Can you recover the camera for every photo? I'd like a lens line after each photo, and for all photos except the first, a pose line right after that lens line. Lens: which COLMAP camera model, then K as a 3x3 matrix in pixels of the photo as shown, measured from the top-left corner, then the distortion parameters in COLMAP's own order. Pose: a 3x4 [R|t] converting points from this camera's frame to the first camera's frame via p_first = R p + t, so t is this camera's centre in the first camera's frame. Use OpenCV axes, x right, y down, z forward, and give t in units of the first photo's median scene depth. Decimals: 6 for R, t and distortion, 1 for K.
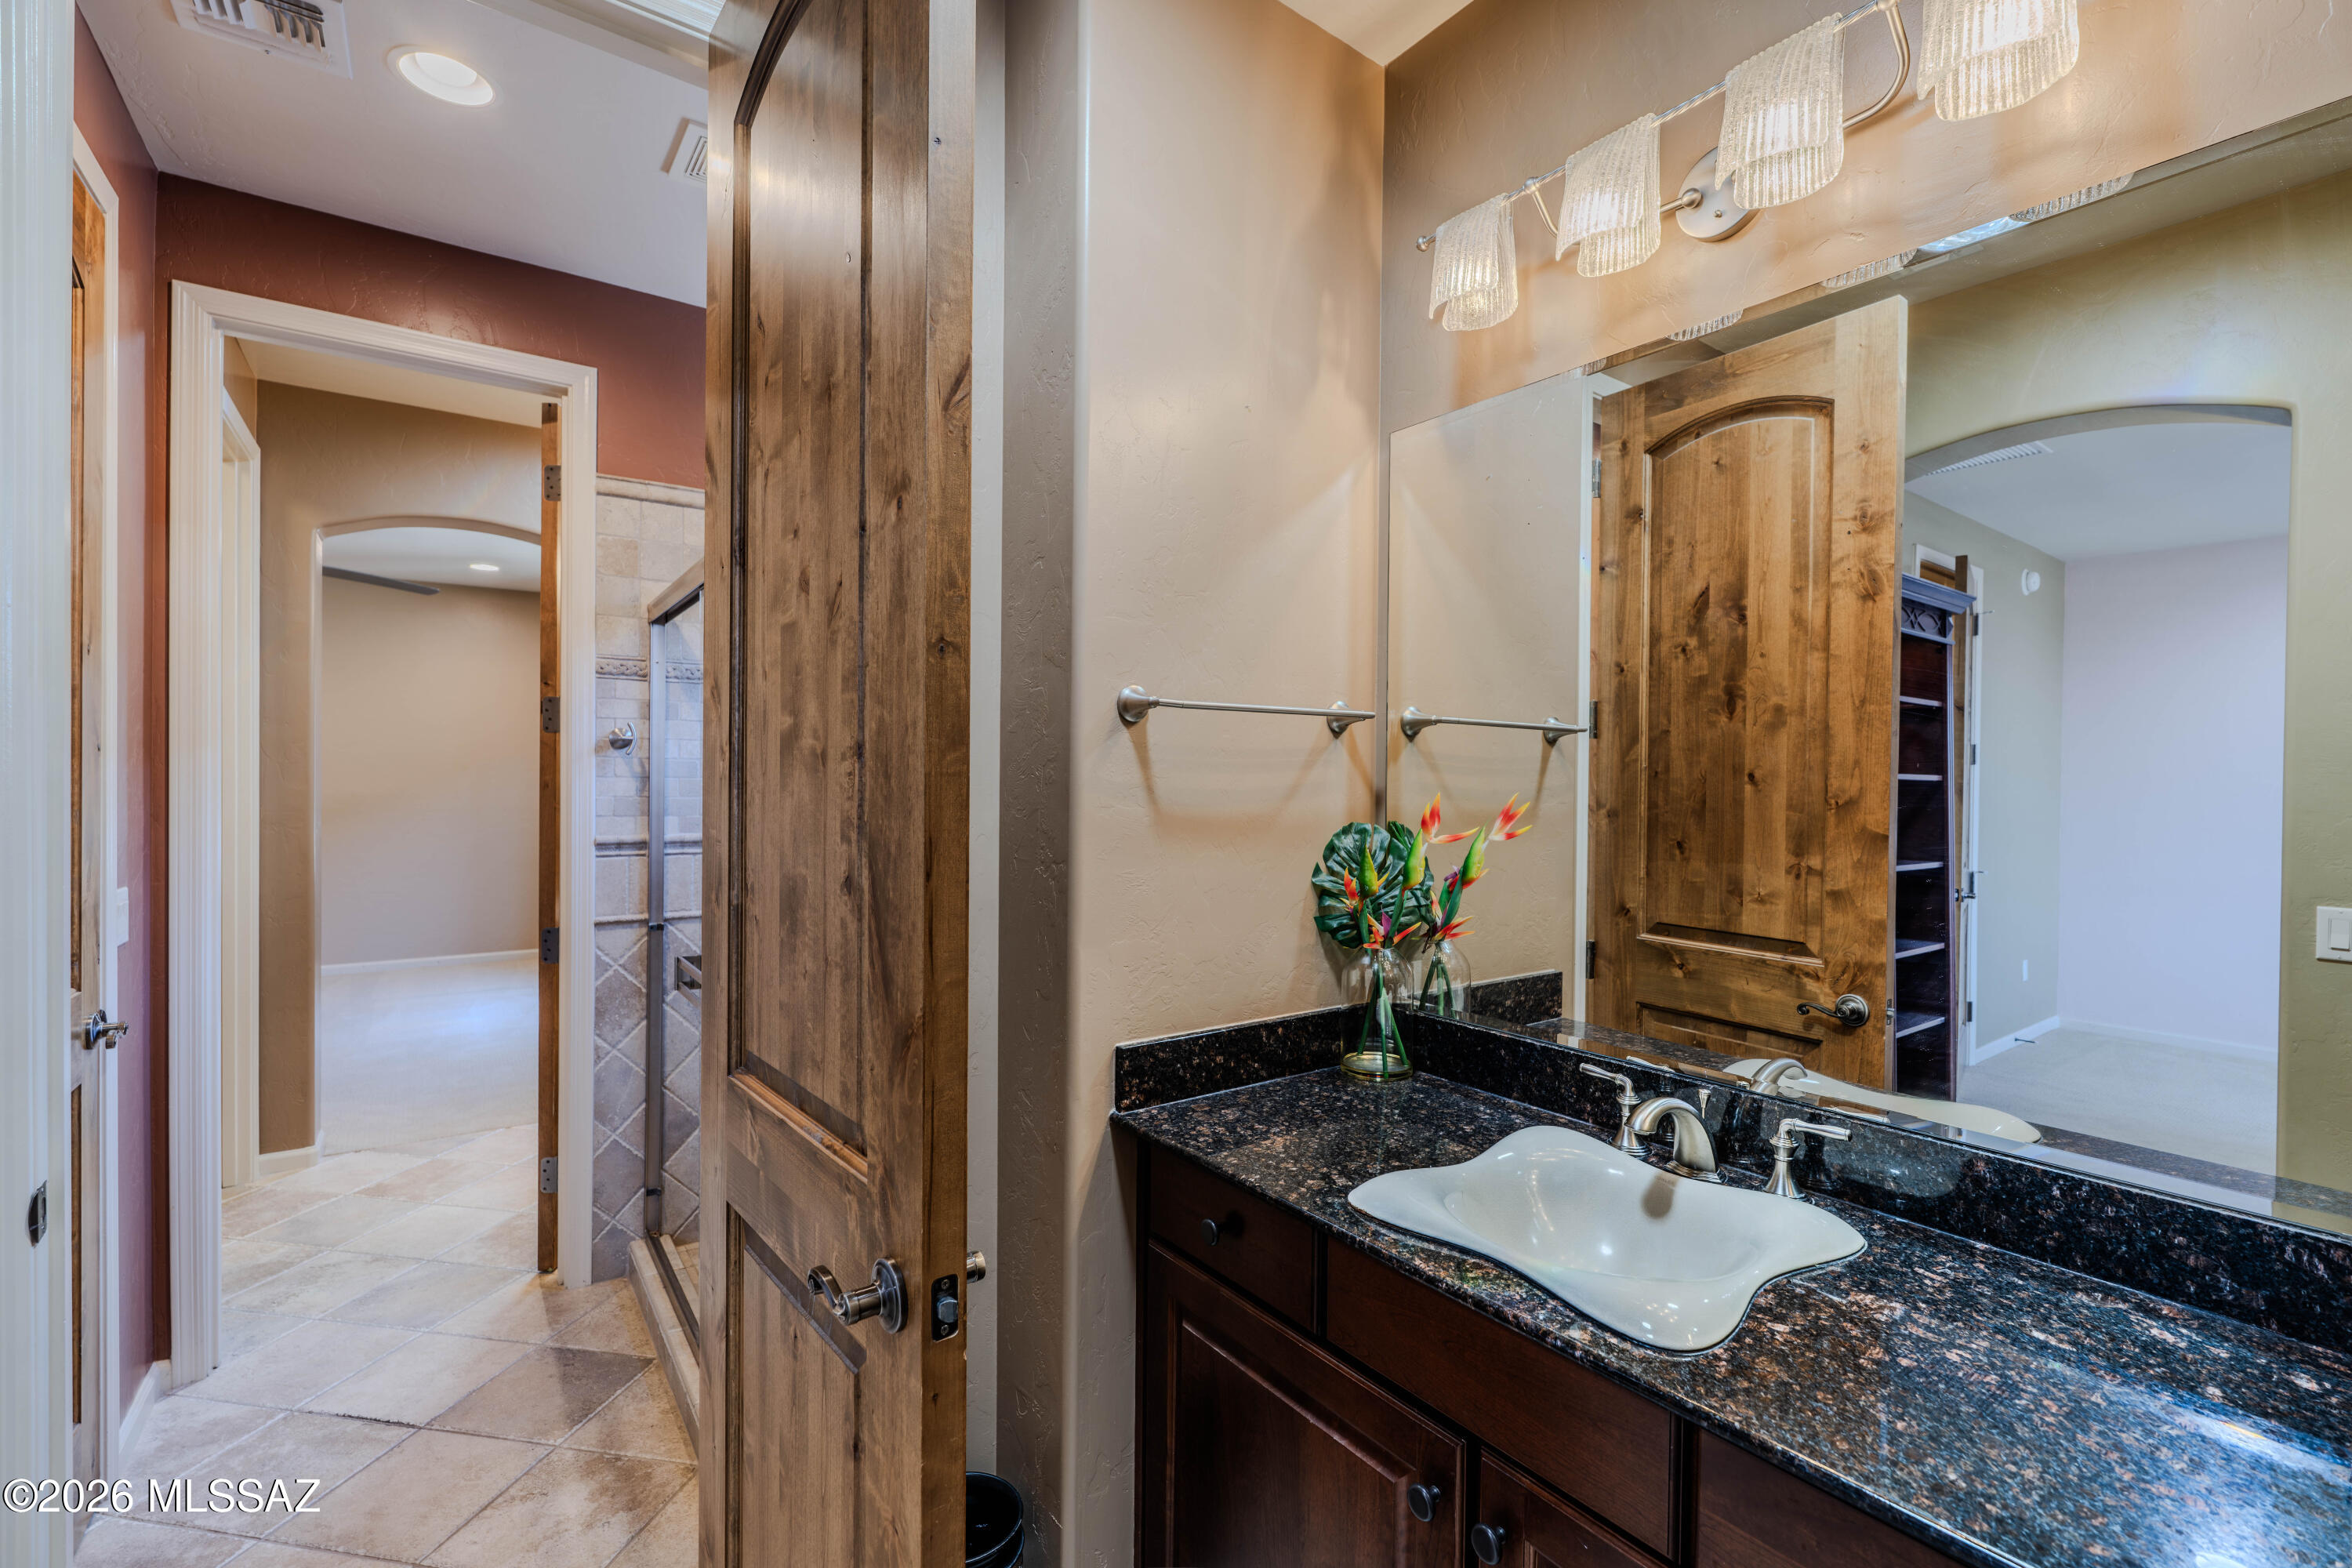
lens RADIAL K [[1021.7, 0, 1180.3], [0, 1021.7, 783.7], [0, 0, 1]] dist [-0.005572, 0.000641]
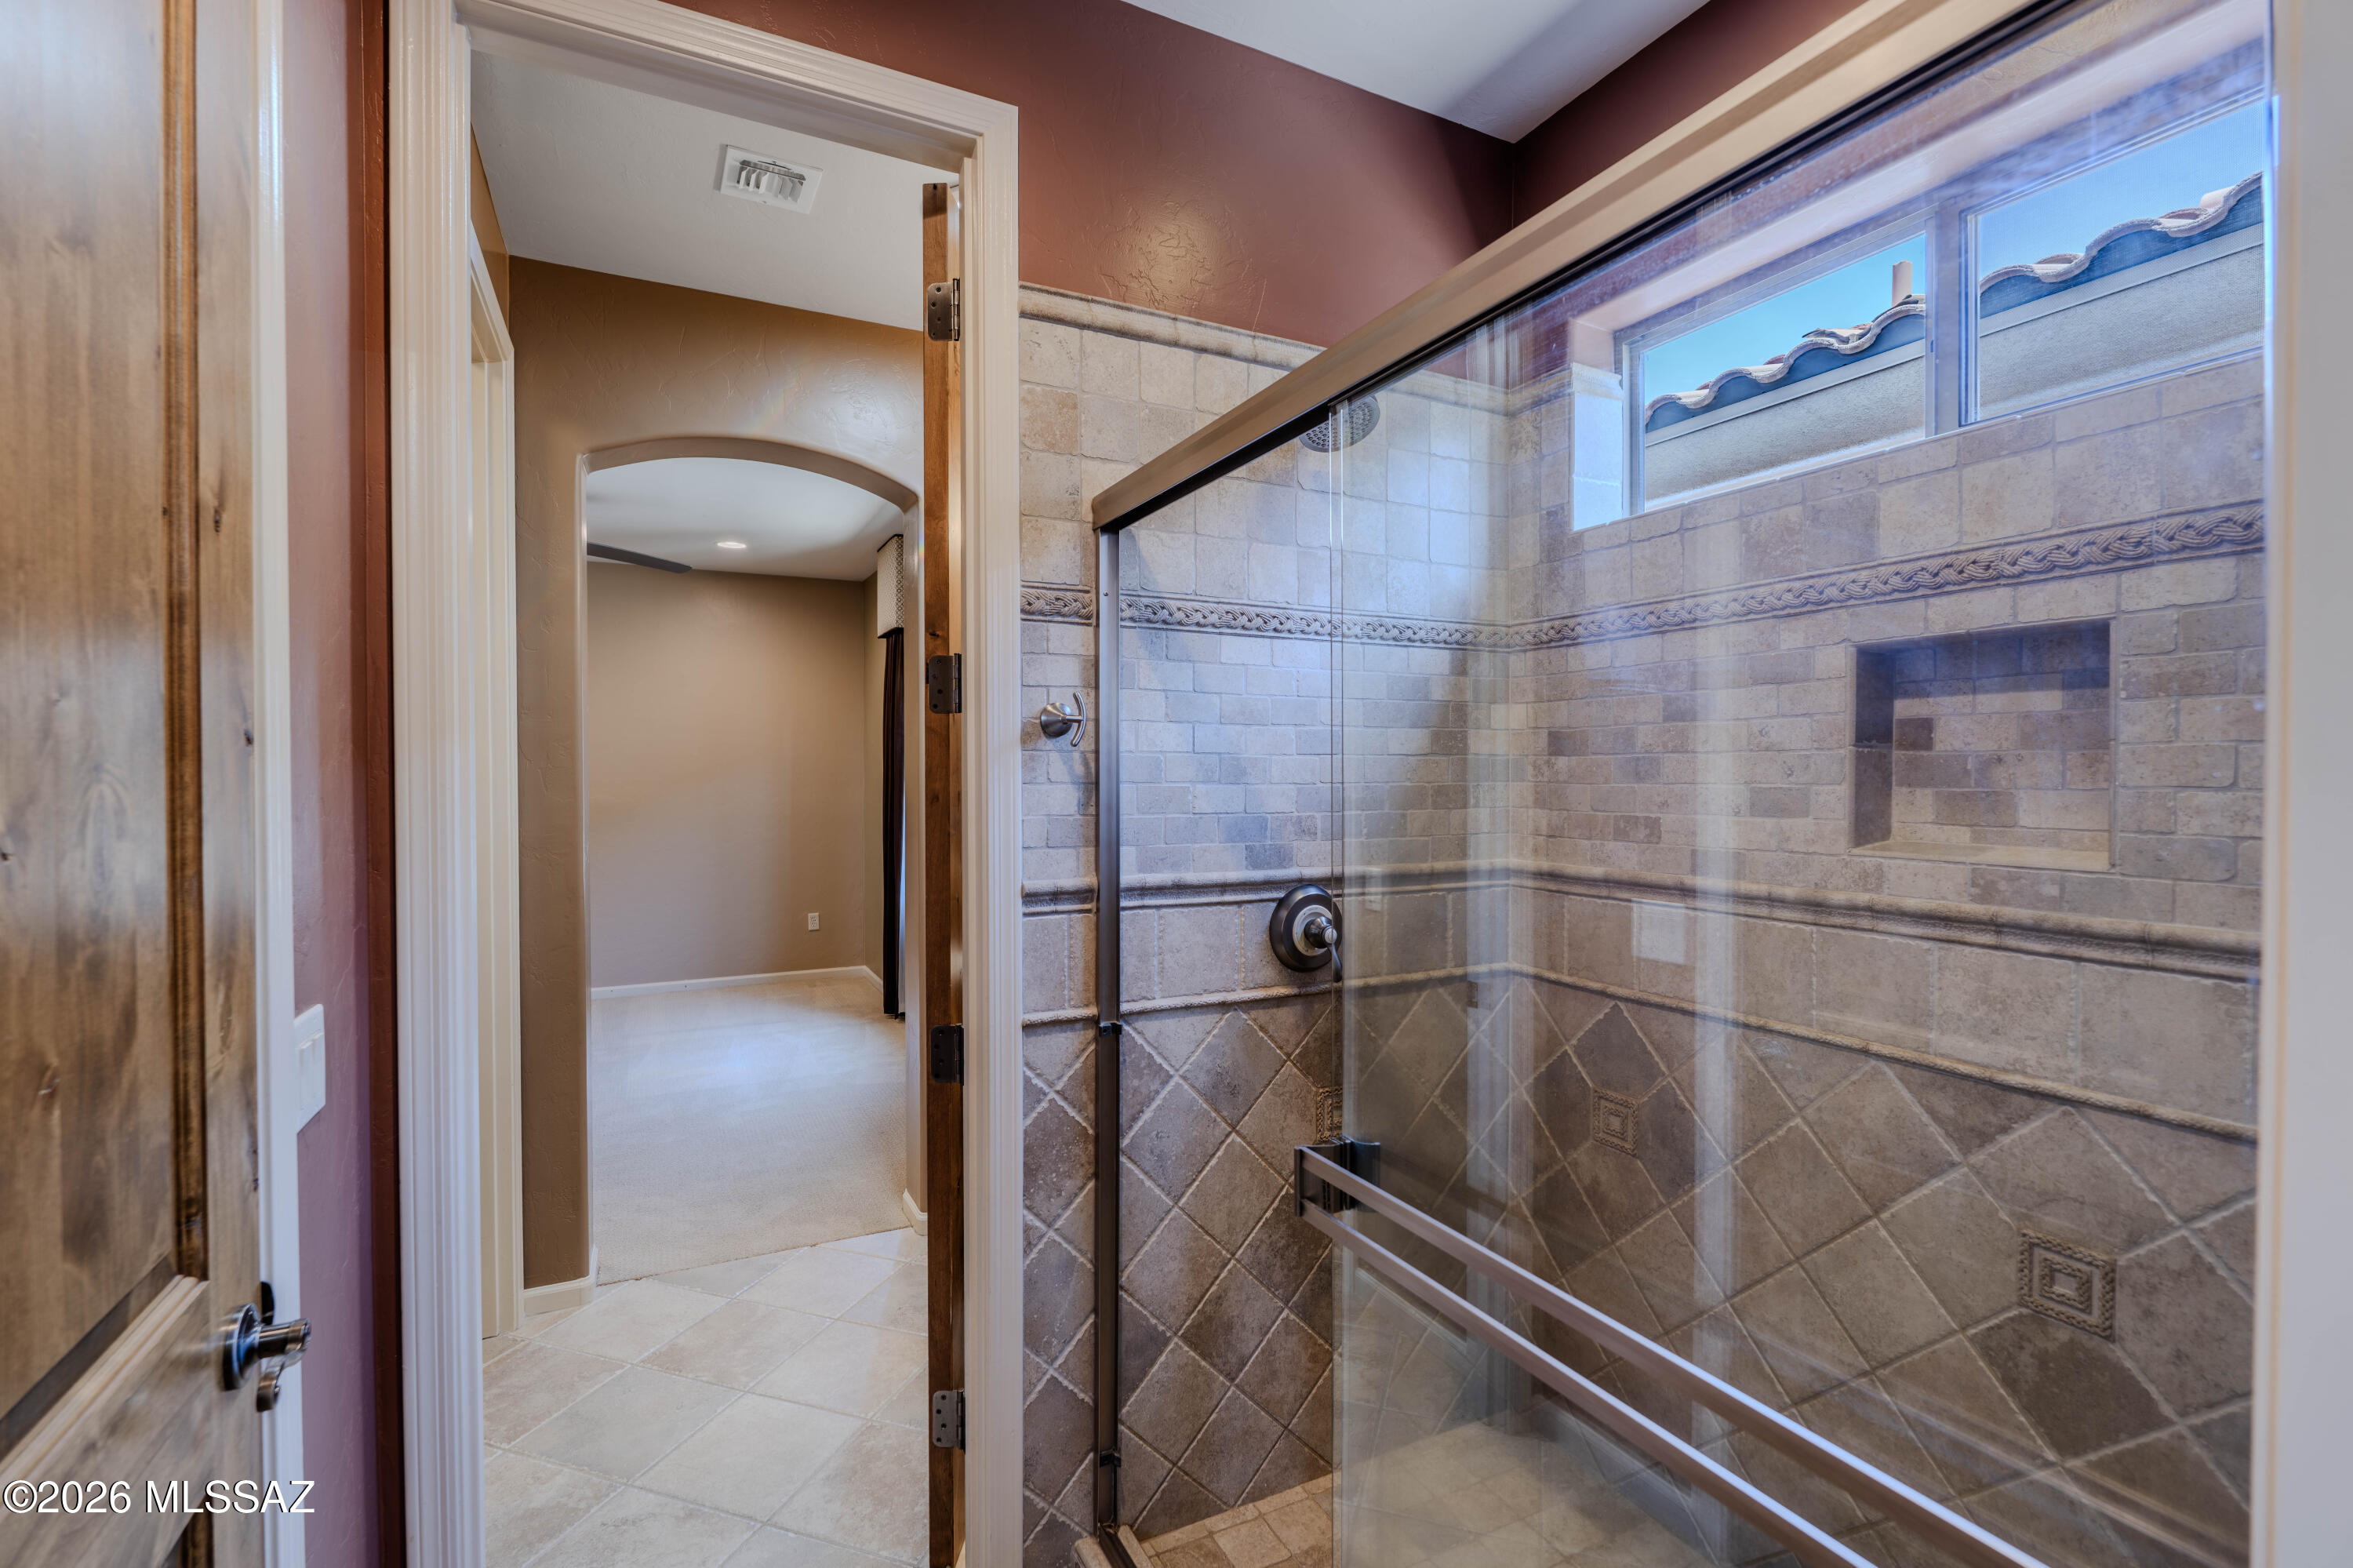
lens RADIAL K [[1022.2, 0, 1171.1], [0, 1022.2, 784.2], [0, 0, 1]] dist [-0.005572, 0.000641]
pose [[0.988132, -0.010097, -0.153275, -0.381980], [0.010591, 0.999941, 0.002411, -0.006785], [0.153242, -0.004006, 0.988181, 0.402178]]
